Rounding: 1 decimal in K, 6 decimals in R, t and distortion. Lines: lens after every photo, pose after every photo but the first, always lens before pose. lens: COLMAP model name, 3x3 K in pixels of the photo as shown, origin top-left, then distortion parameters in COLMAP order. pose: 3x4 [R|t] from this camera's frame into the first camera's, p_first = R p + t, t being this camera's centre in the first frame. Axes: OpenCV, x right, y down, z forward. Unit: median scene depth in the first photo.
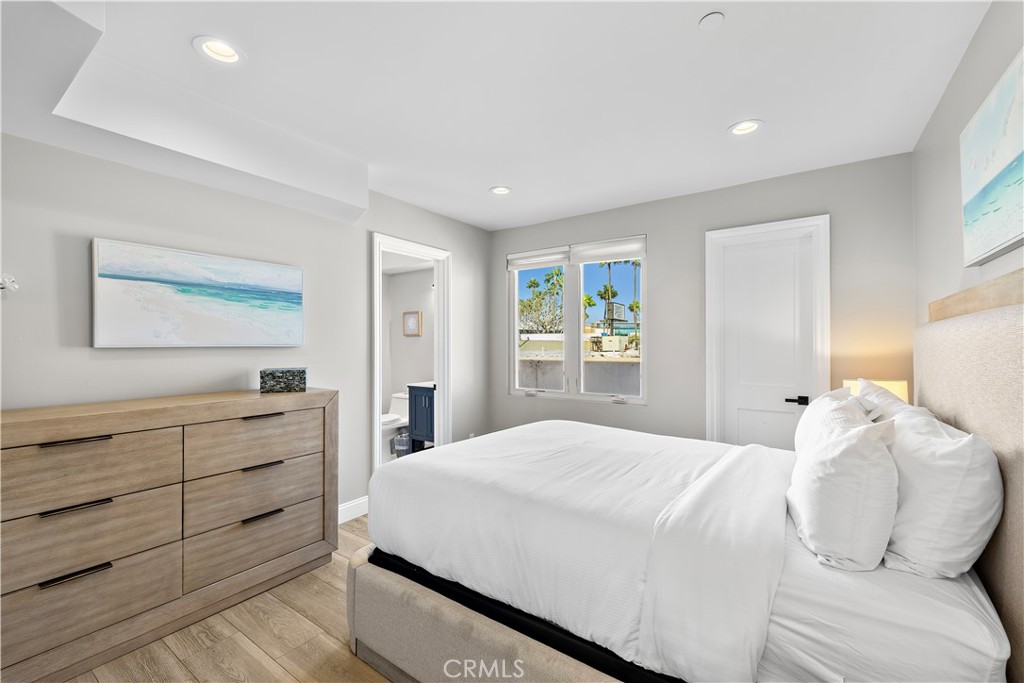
lens RADIAL K [[433.7, 0, 510.1], [0, 433.7, 344.4], [0, 0, 1]] dist [0.002603, 0.000370]
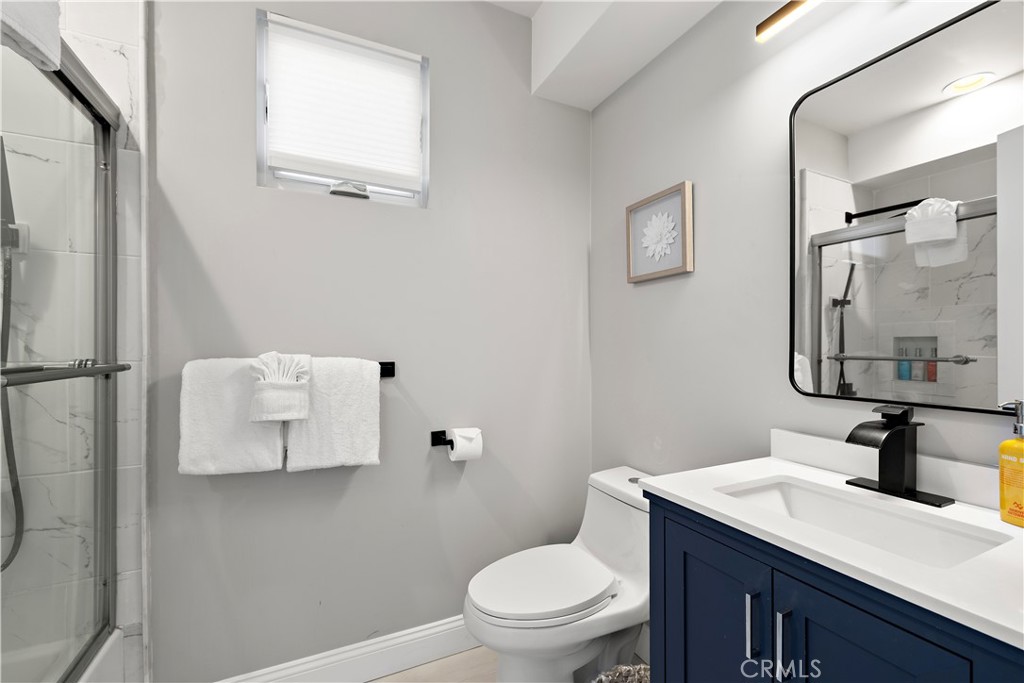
lens RADIAL K [[433.7, 0, 514.3], [0, 433.7, 346.5], [0, 0, 1]] dist [0.002603, 0.000370]
pose [[0.860730, 0.000151, -0.509062, -0.165694], [0.002082, 0.999991, 0.003816, 0.022200], [0.509057, -0.004345, 0.860722, 0.724054]]
